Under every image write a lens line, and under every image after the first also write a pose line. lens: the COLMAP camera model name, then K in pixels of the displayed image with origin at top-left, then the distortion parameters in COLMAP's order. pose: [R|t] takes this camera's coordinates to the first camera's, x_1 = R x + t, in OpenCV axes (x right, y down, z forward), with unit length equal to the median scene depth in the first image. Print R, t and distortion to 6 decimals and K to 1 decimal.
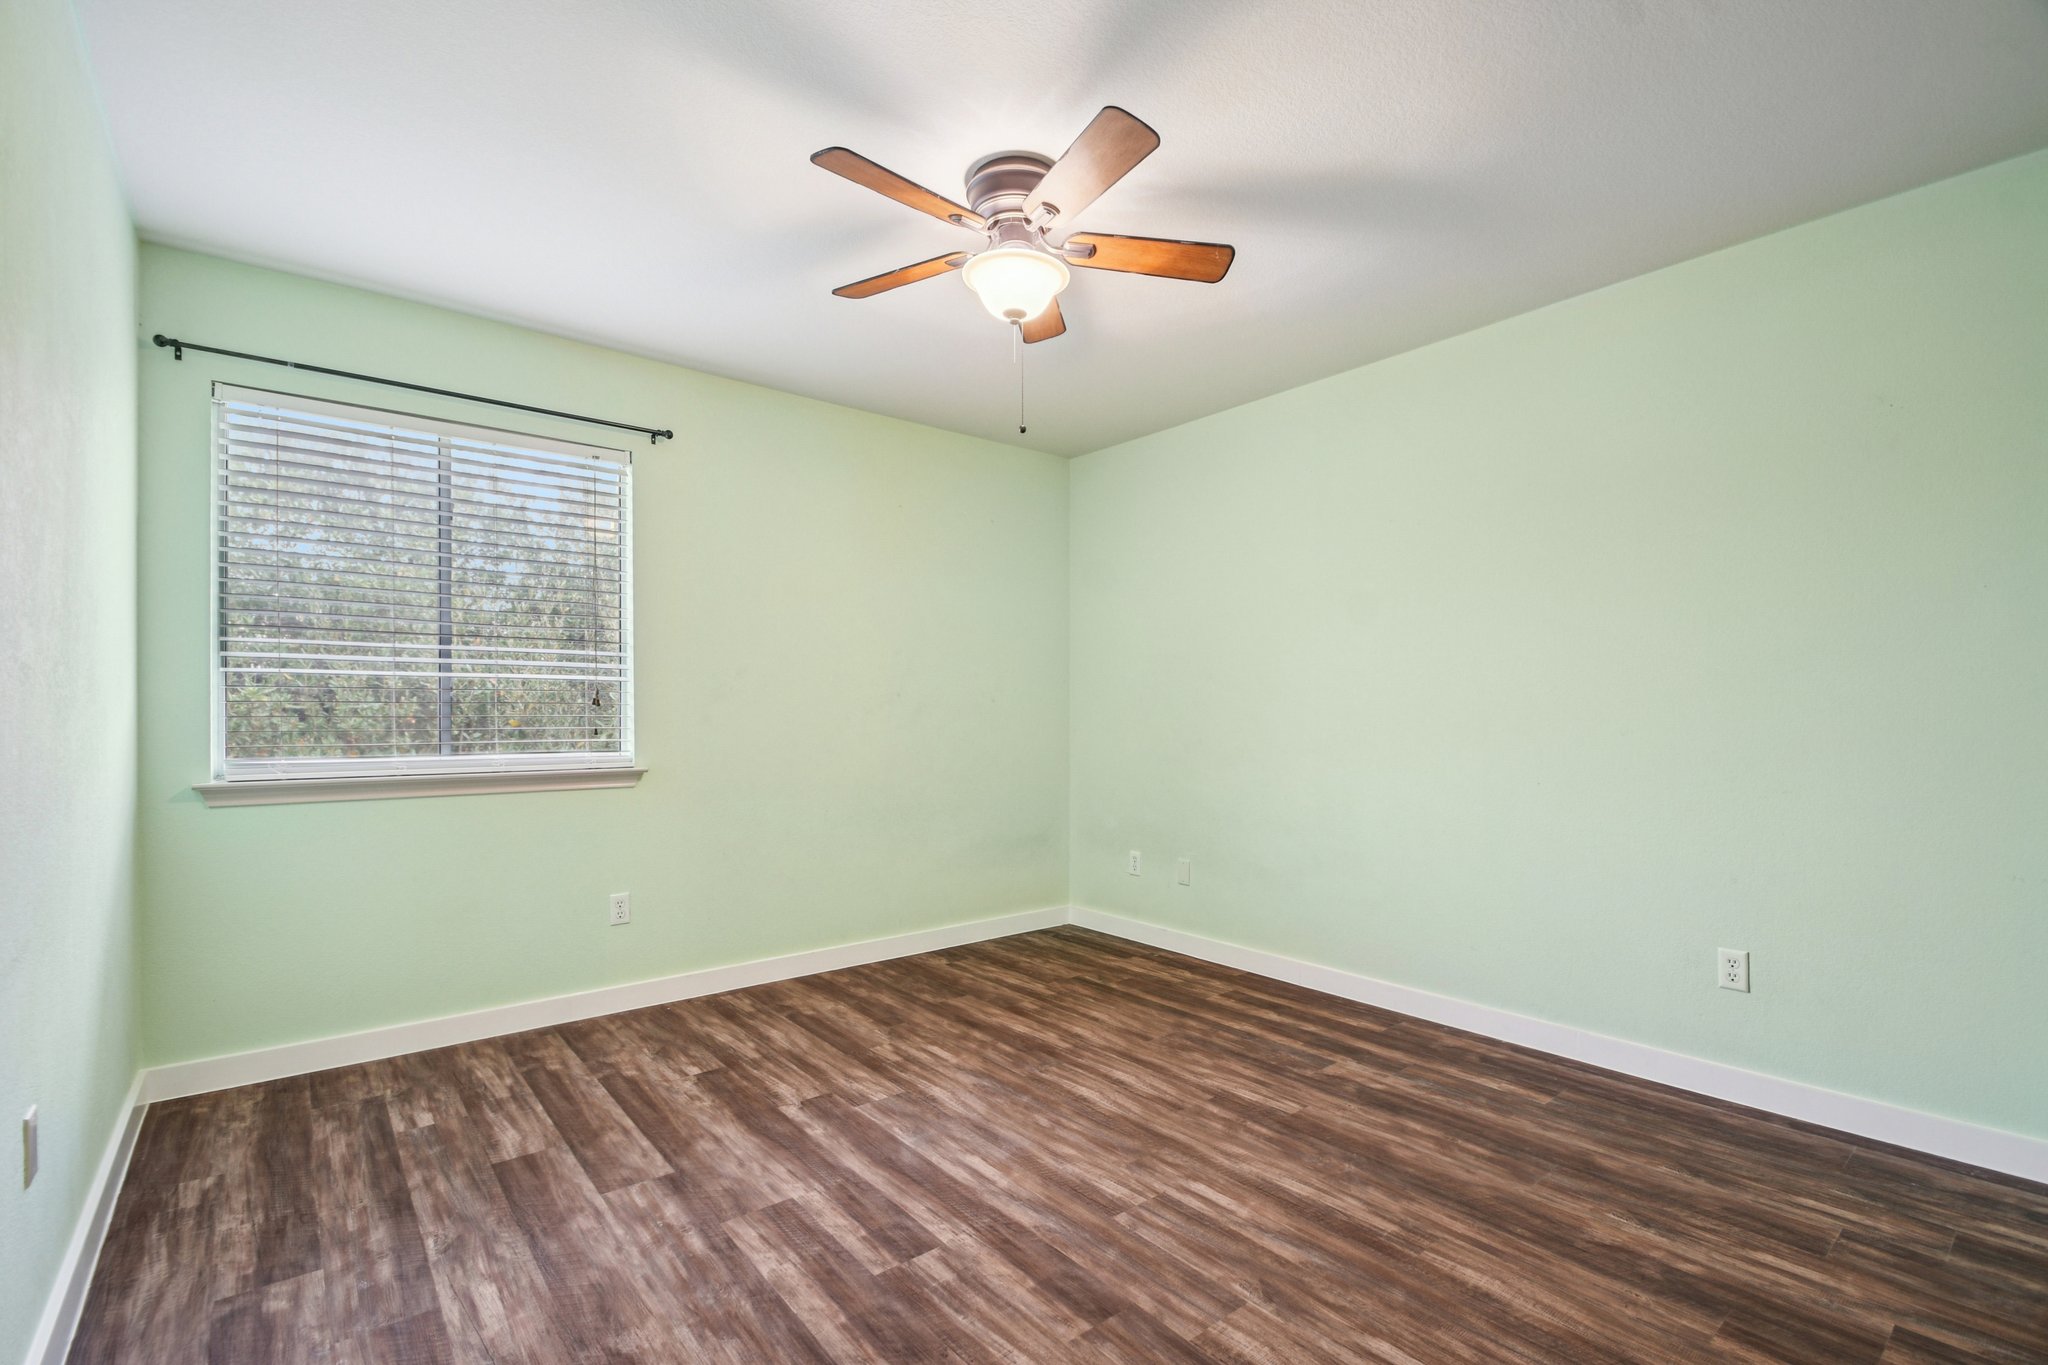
lens RADIAL K [[907.8, 0, 1029.6], [0, 907.8, 714.5], [0, 0, 1]] dist [0.001949, -0.012558]
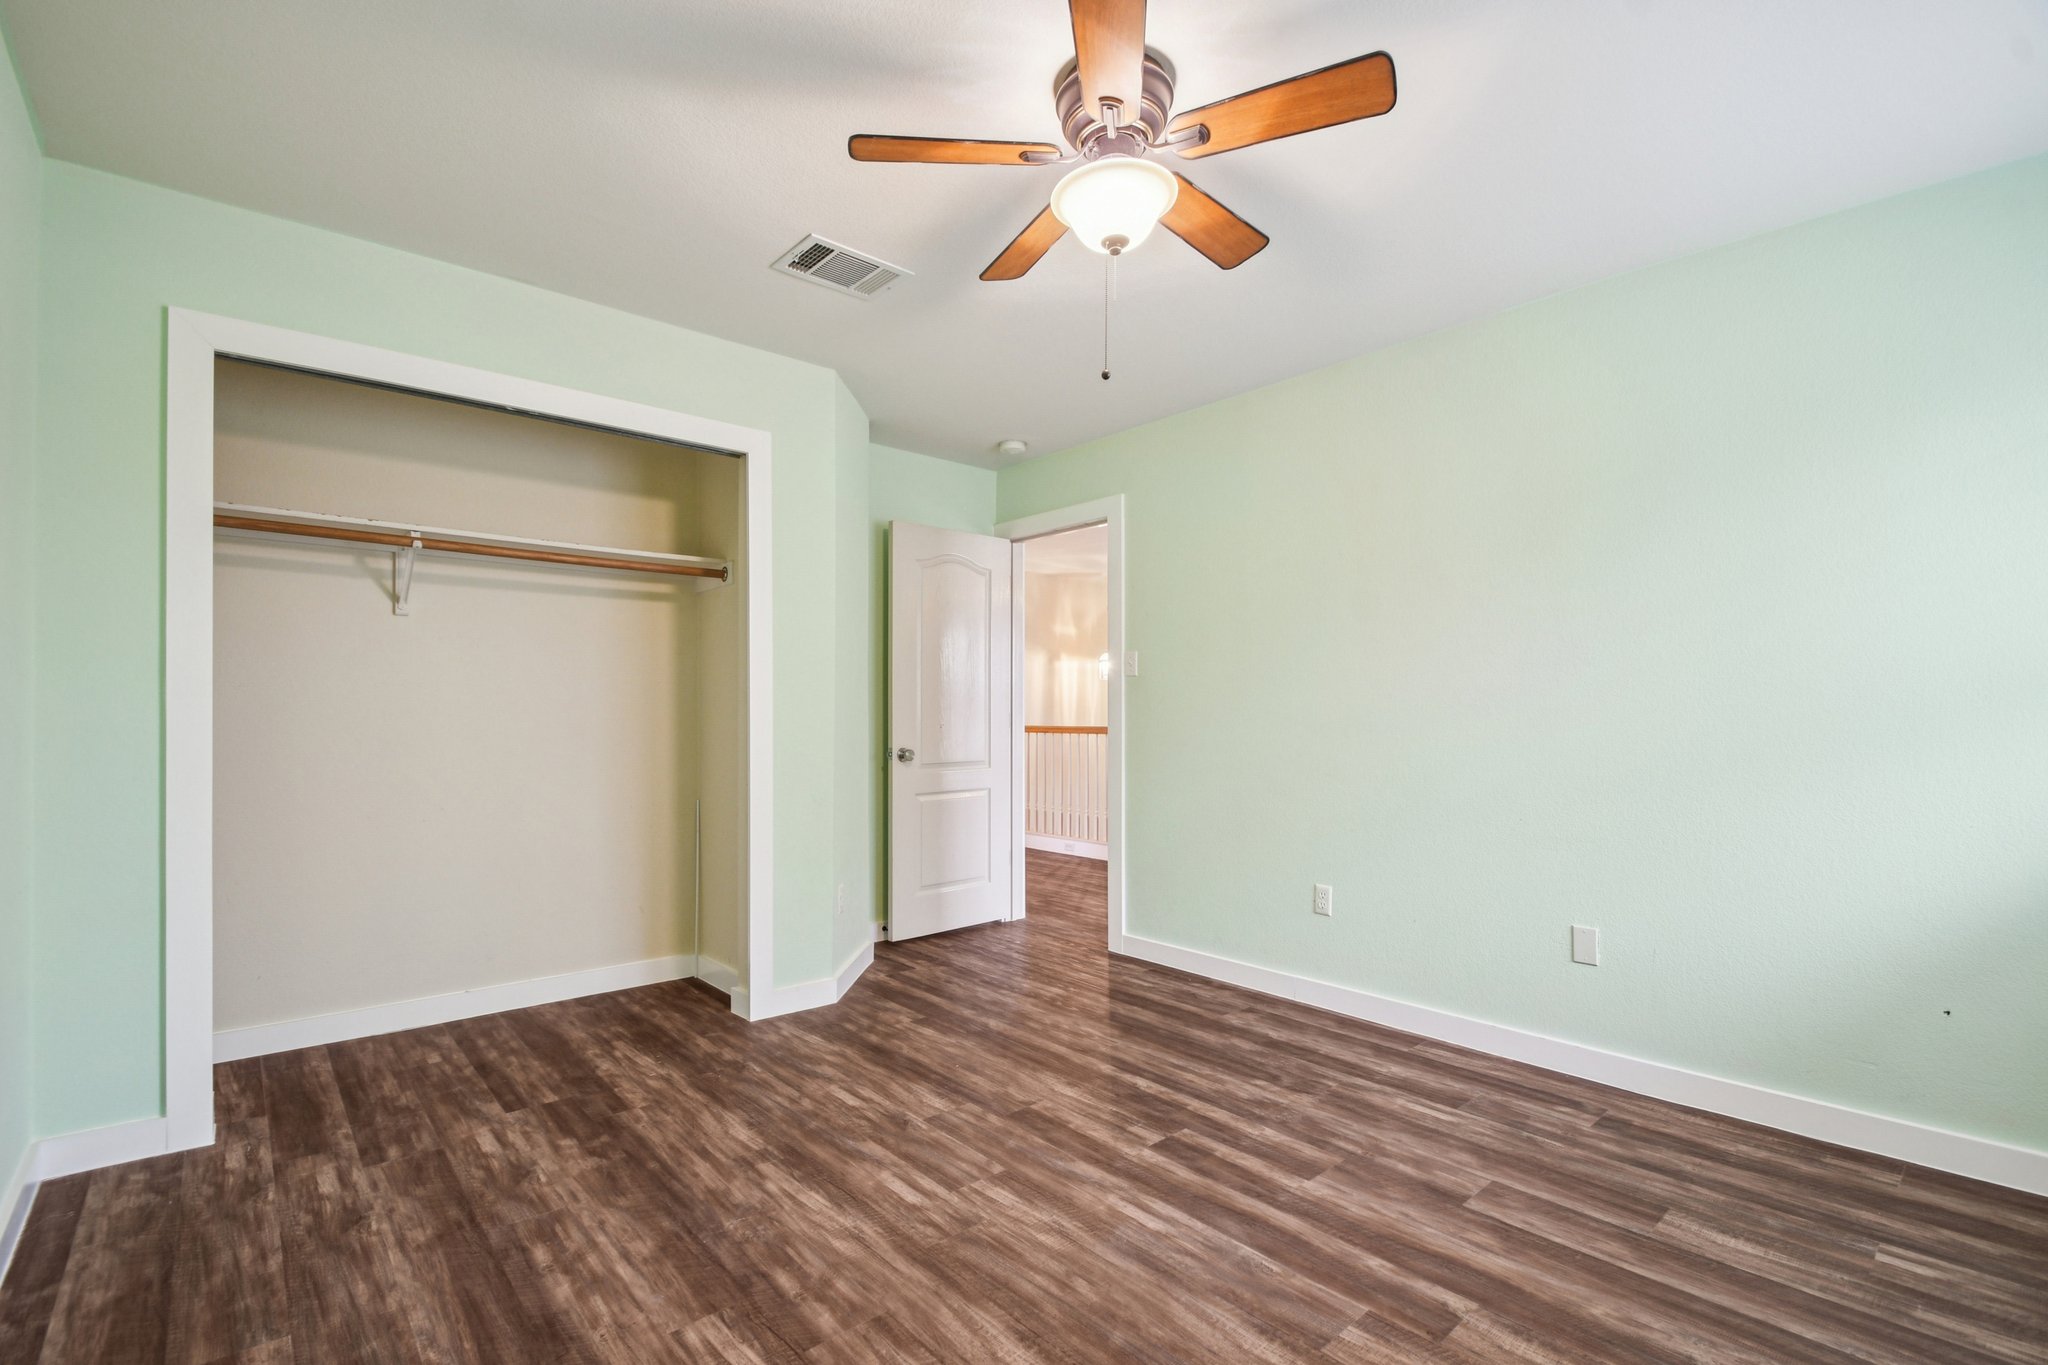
lens RADIAL K [[907.8, 0, 1029.6], [0, 907.8, 714.5], [0, 0, 1]] dist [0.001949, -0.012558]
pose [[-0.999413, -0.004983, -0.033907, 0.099175], [-0.004820, 0.999977, -0.004862, 0.000695], [0.033930, -0.004696, -0.999413, 2.043447]]
